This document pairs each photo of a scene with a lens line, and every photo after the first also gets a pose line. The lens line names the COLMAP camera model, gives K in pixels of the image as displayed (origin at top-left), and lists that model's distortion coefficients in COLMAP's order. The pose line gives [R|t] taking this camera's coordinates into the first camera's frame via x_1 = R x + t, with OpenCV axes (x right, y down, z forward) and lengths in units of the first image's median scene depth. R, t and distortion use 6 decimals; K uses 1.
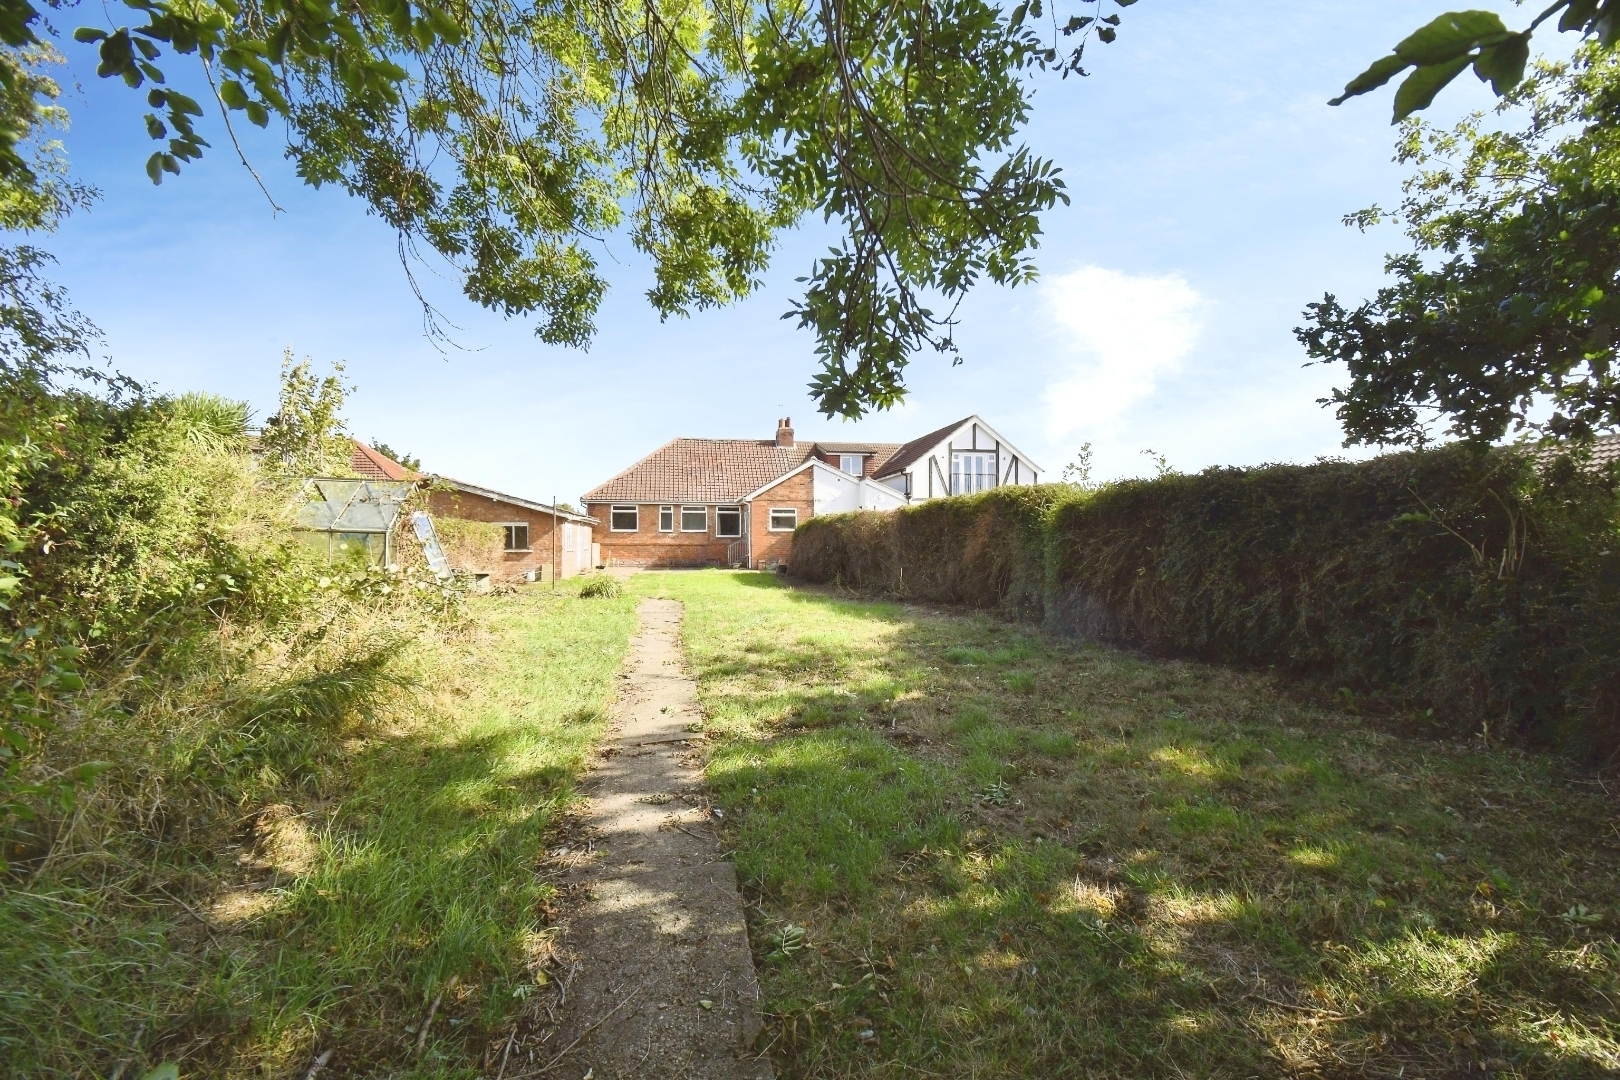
lens RADIAL K [[705.7, 0, 810.0], [0, 705.7, 540.0], [0, 0, 1]] dist [0.000706, 0.000015]
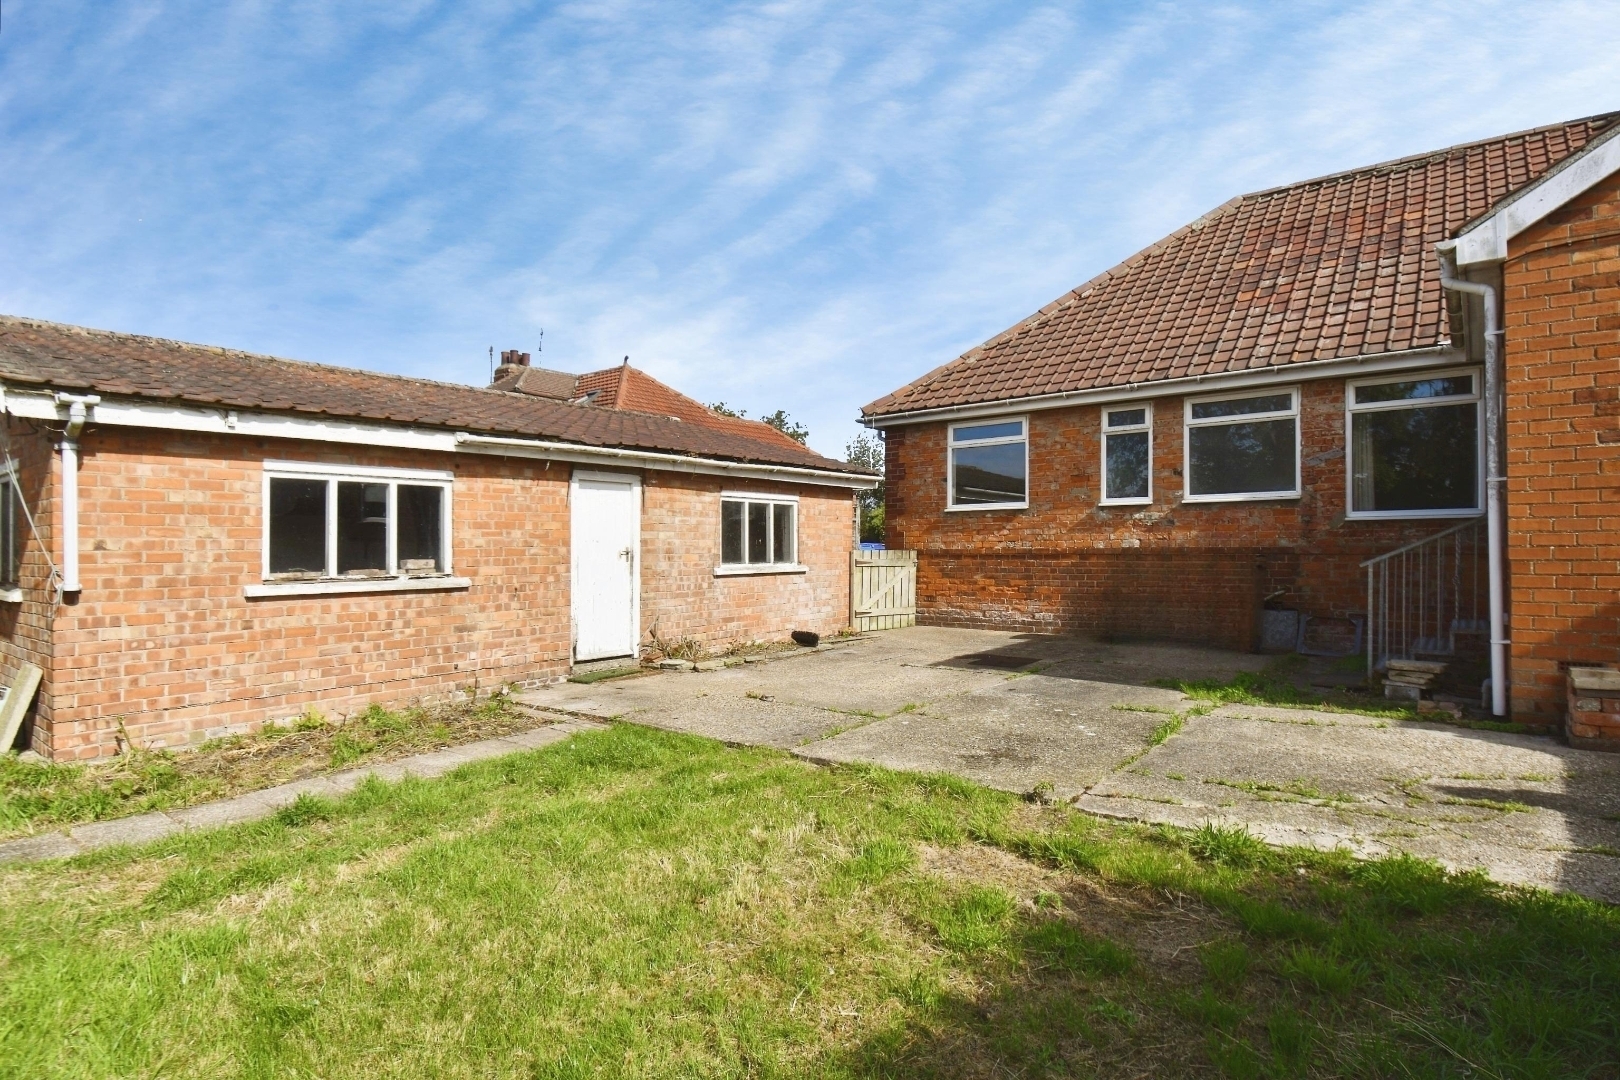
lens RADIAL K [[846.1, 0, 810.0], [0, 846.1, 540.0], [0, 0, 1]] dist [-0.000943, -0.000627]
pose [[0.644650, -0.013270, -0.764363, -0.041483], [0.010284, 0.999909, -0.008685, 0.003361], [0.764409, -0.002262, 0.644728, 0.772080]]
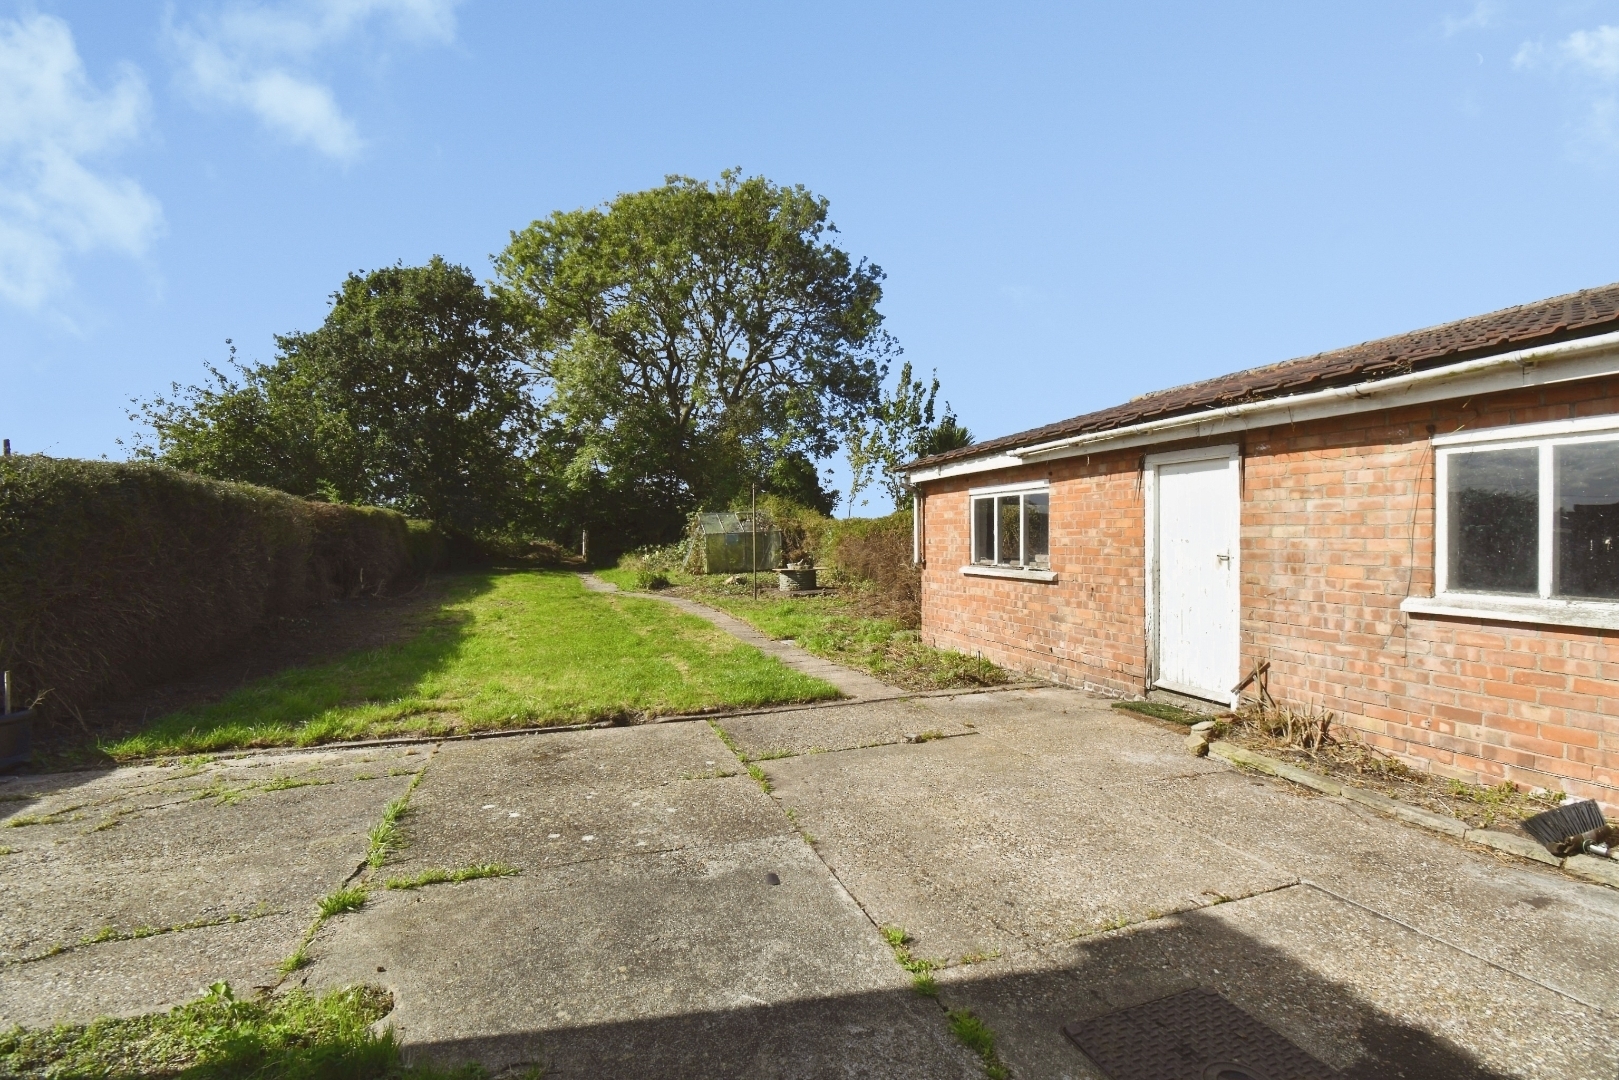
lens RADIAL K [[705.3, 0, 809.5], [0, 705.3, 540.0], [0, 0, 1]] dist [0.000706, 0.000015]
pose [[-0.989611, 0.016085, -0.142868, -0.176864], [0.014940, 0.999847, 0.009081, -0.002470], [0.142992, 0.006852, -0.989700, 1.055696]]
